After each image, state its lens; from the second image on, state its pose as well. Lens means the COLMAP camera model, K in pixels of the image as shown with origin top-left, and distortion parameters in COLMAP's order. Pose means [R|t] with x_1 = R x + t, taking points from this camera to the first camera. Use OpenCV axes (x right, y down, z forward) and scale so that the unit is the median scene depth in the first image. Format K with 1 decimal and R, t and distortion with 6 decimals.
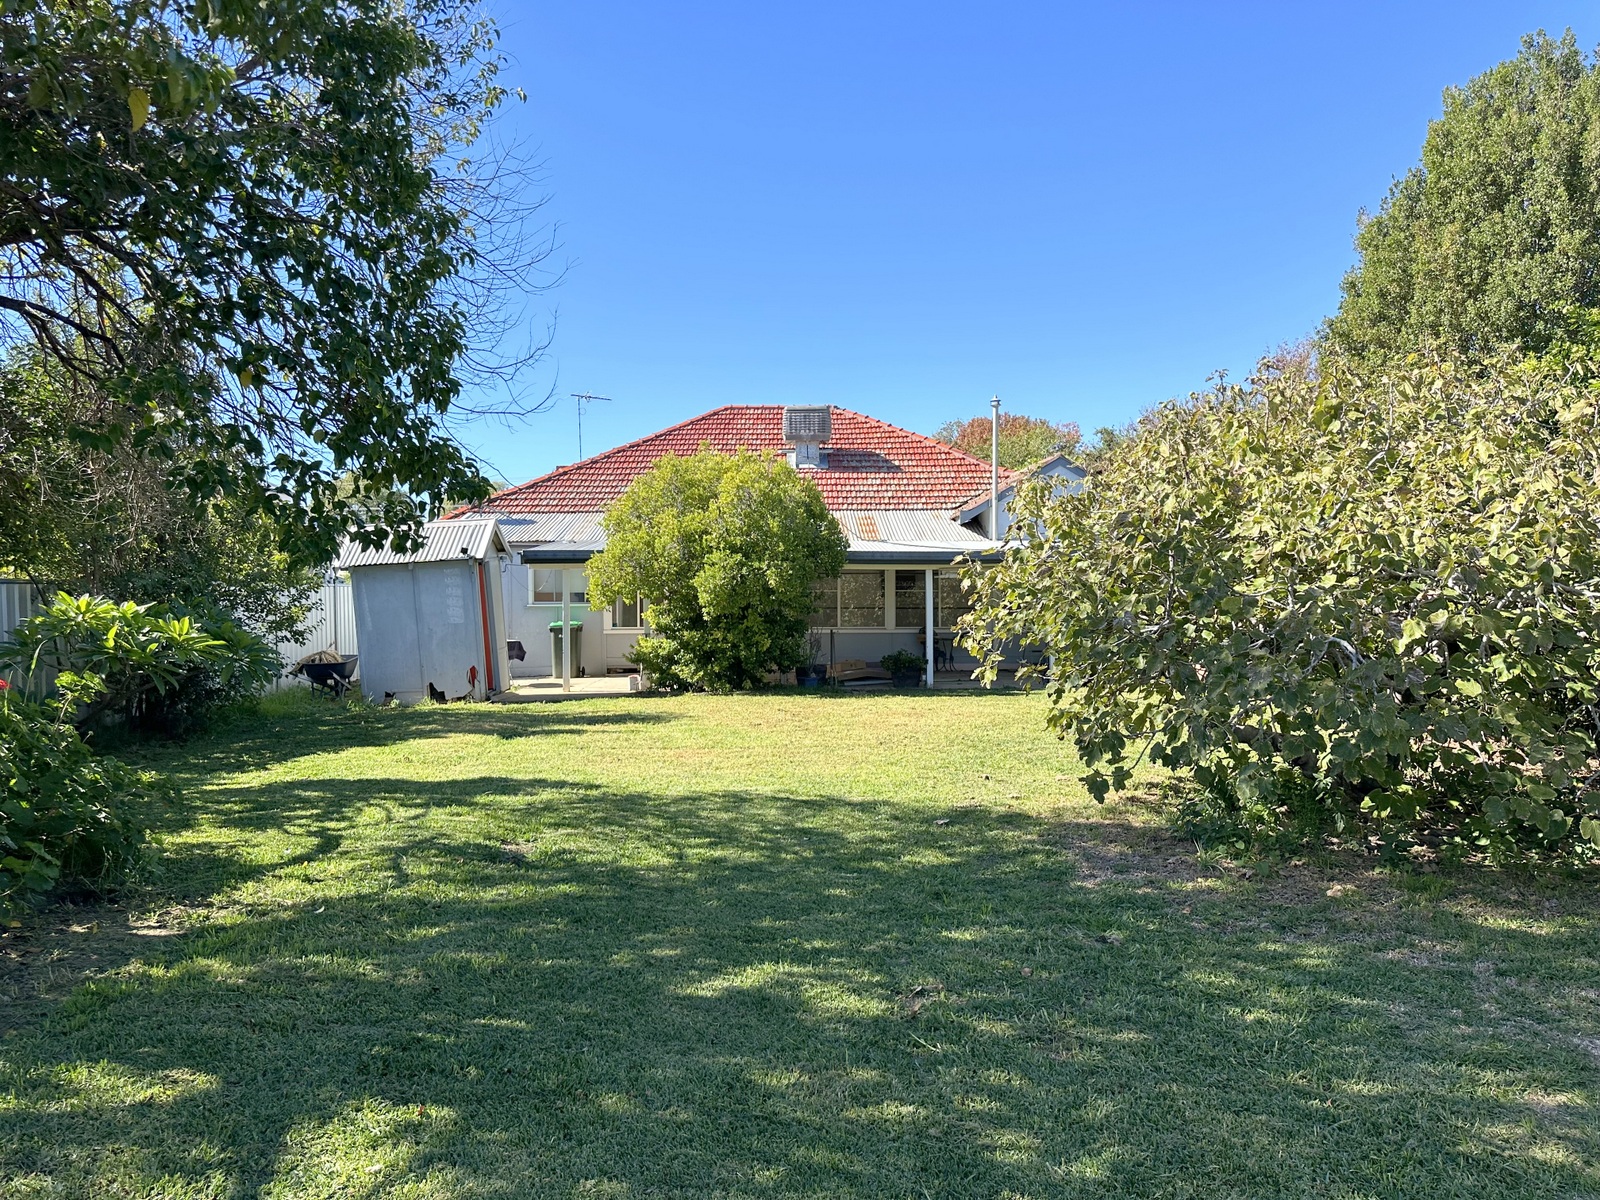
lens RADIAL K [[1110.1, 0, 800.0], [0, 1110.1, 600.0], [0, 0, 1]] dist [0.003235, -0.000559]
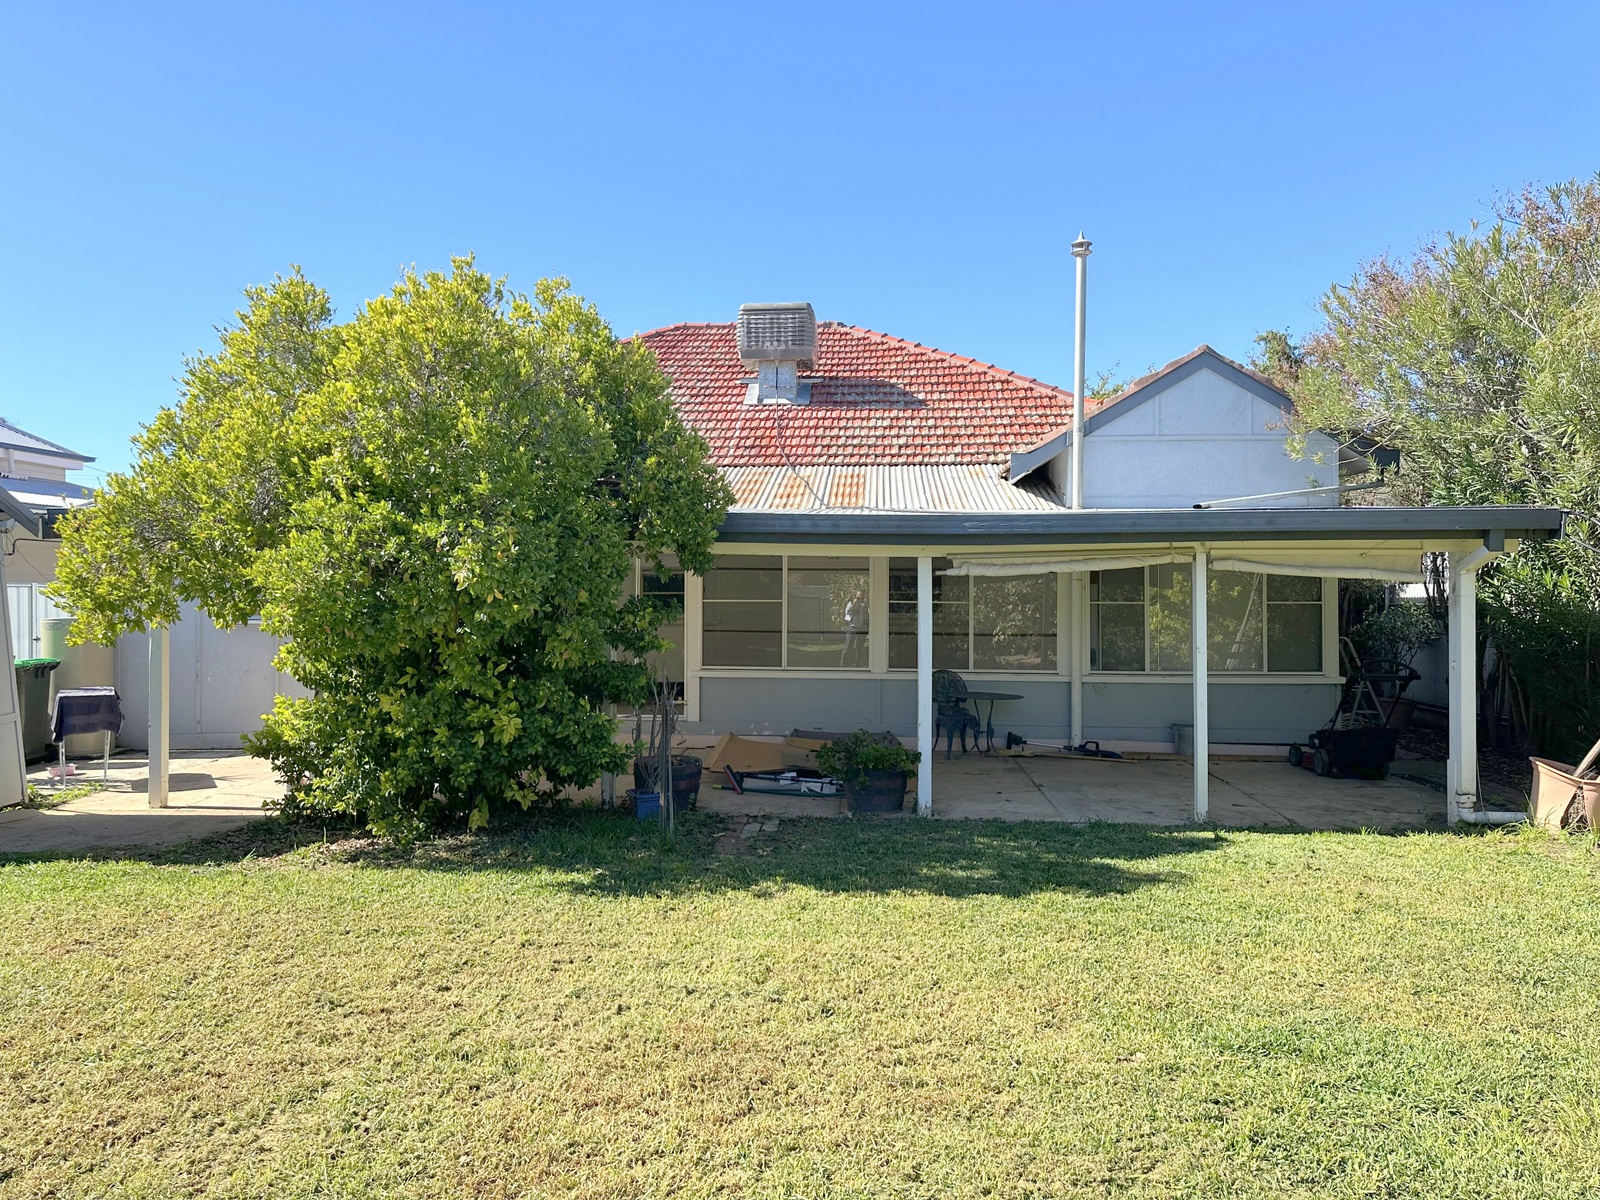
lens RADIAL K [[1110.1, 0, 800.0], [0, 1110.1, 600.0], [0, 0, 1]] dist [0.003235, -0.000559]
pose [[0.996369, 0.010315, -0.084510, 0.076640], [-0.011144, 0.999894, -0.009353, -0.003434], [0.084405, 0.010261, 0.996379, 0.396013]]
